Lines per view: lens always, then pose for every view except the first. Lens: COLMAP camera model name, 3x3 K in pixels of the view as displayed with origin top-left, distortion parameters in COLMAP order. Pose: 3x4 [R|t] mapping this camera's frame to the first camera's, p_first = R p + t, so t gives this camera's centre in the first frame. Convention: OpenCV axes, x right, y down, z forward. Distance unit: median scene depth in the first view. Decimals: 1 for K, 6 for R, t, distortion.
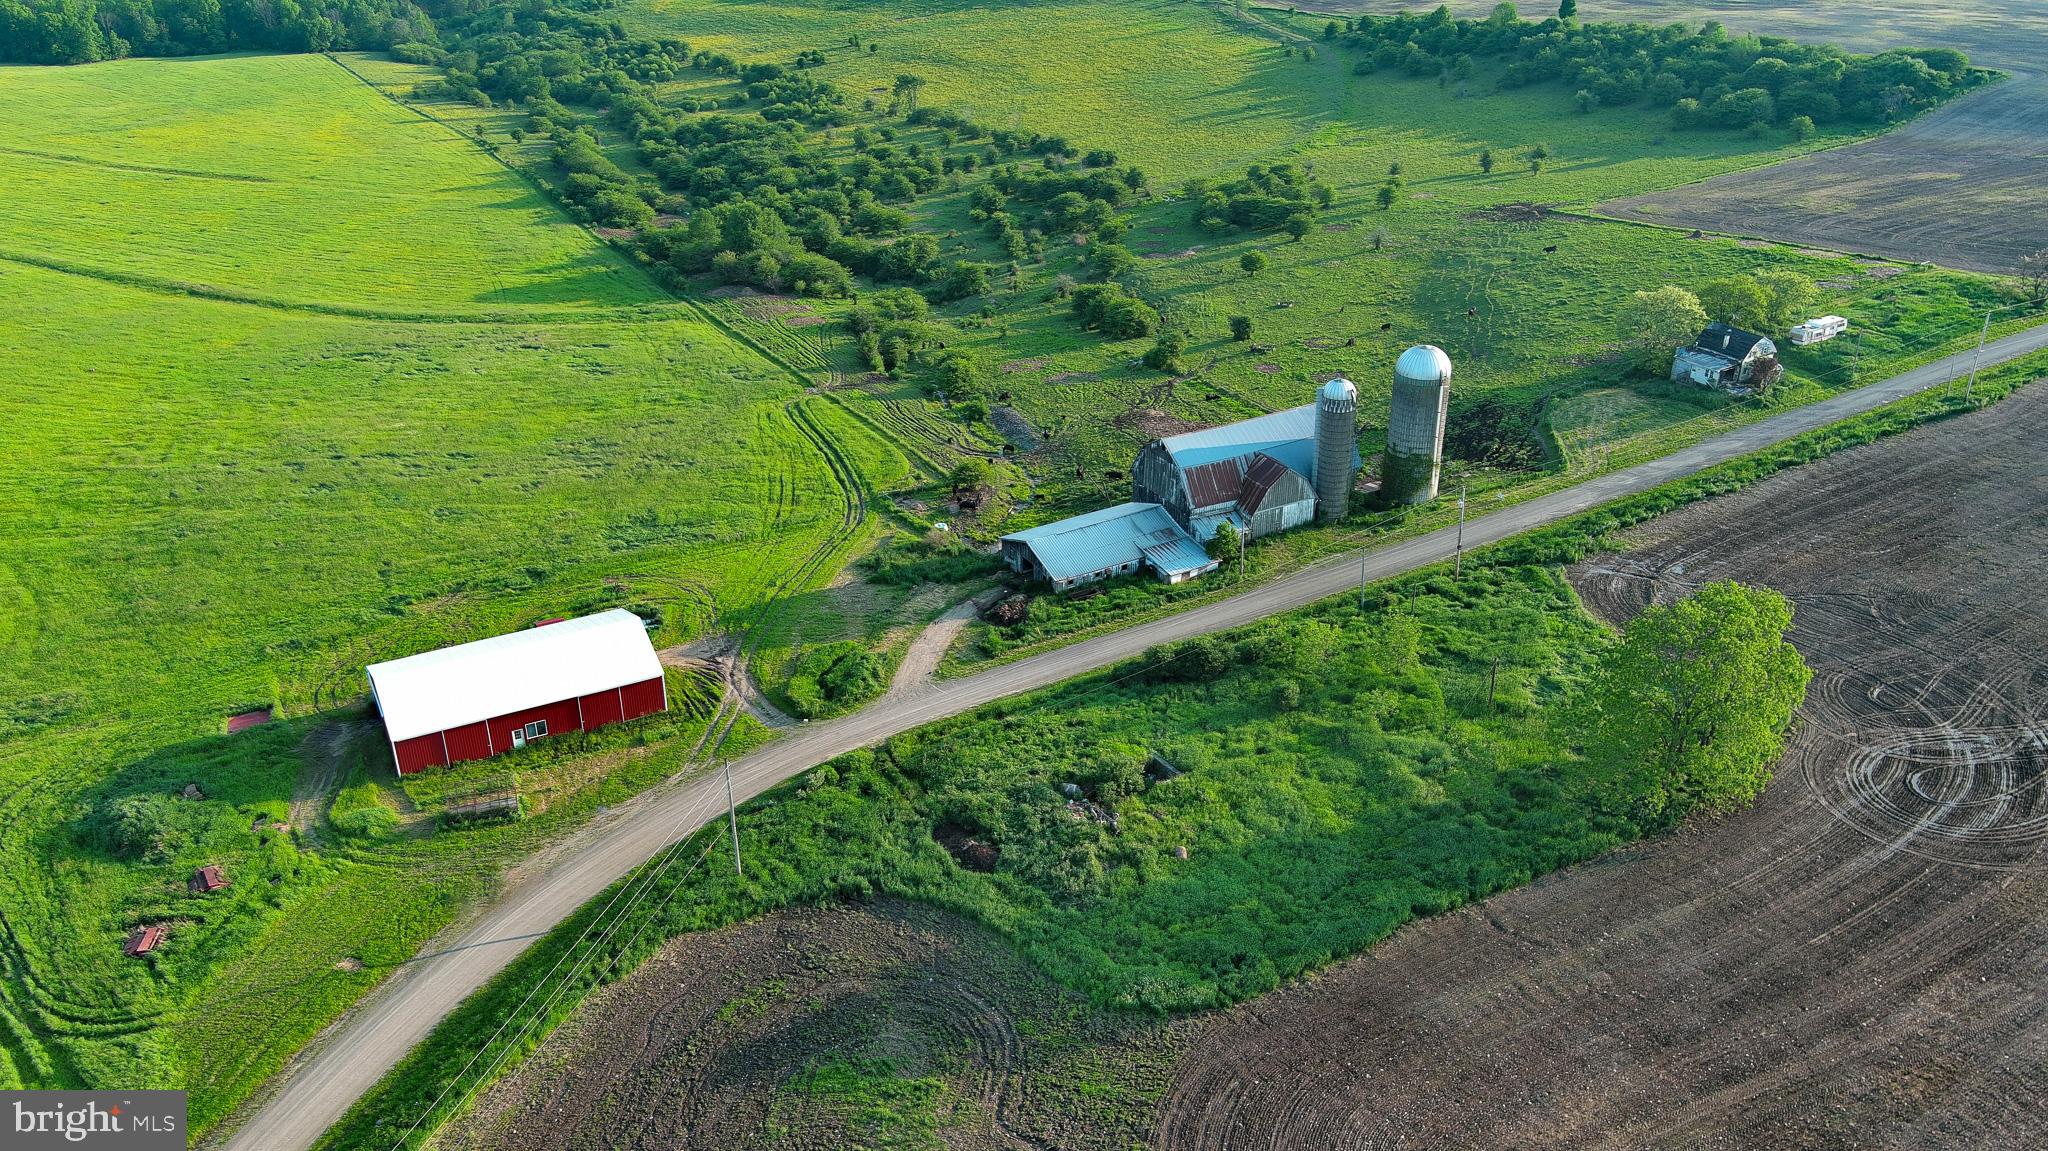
lens RADIAL K [[1608.3, 0, 1014.7], [0, 1608.3, 575.9], [0, 0, 1]] dist [0.012472, -0.004979]
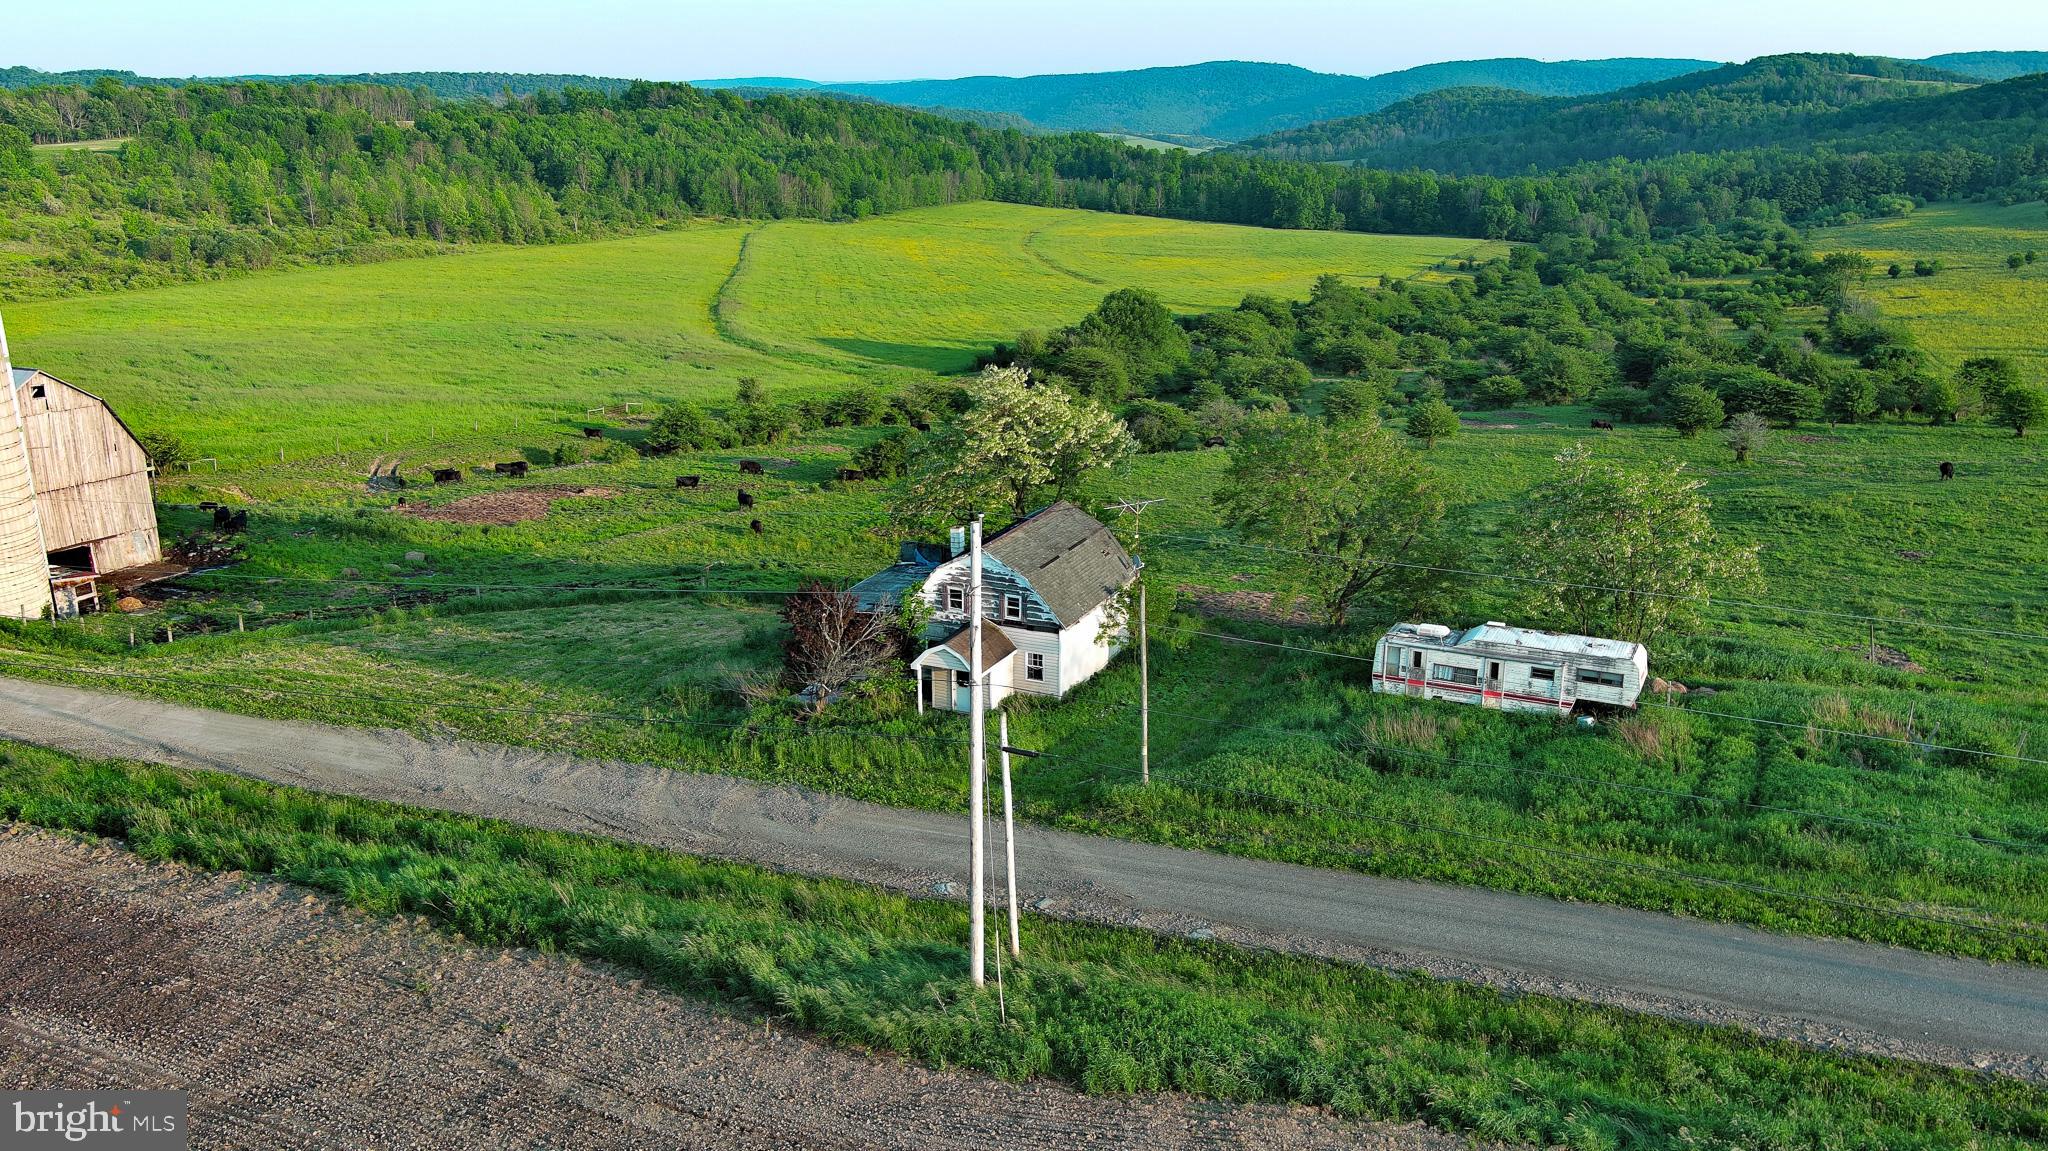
lens RADIAL K [[1603.3, 0, 1014.9], [0, 1603.3, 579.8], [0, 0, 1]] dist [0.034387, -0.052841]
pose [[0.581007, 0.241958, -0.777102, 0.563792], [-0.368197, 0.929640, 0.014166, -0.122825], [0.725852, 0.277896, 0.629216, 0.684744]]
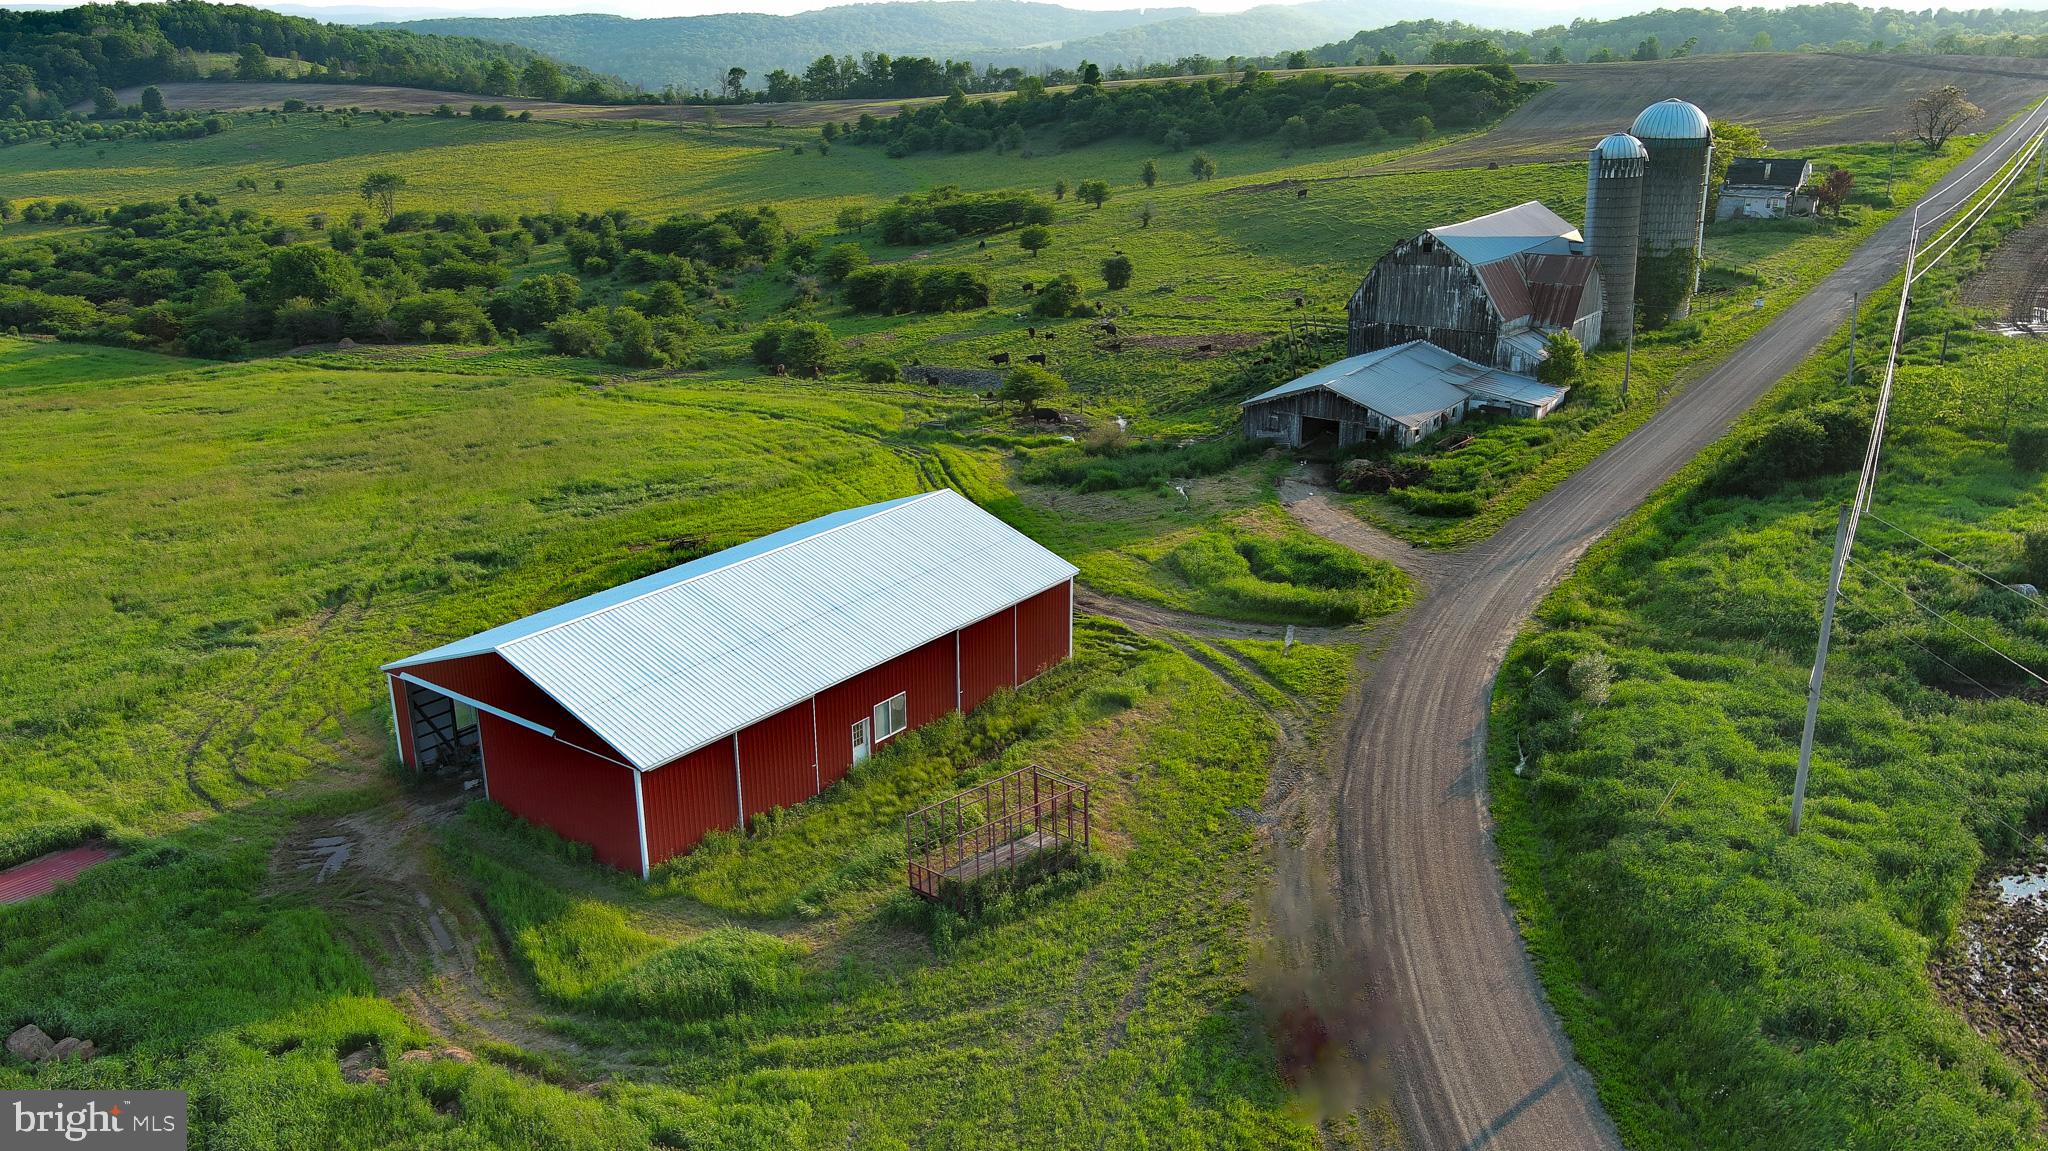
lens RADIAL K [[1603.3, 0, 1014.9], [0, 1603.3, 579.8], [0, 0, 1]] dist [0.034387, -0.052841]
pose [[0.907181, -0.141138, 0.396361, -0.241121], [0.195551, 0.975563, -0.100188, 0.061221], [-0.372534, 0.168398, 0.912612, 0.337836]]
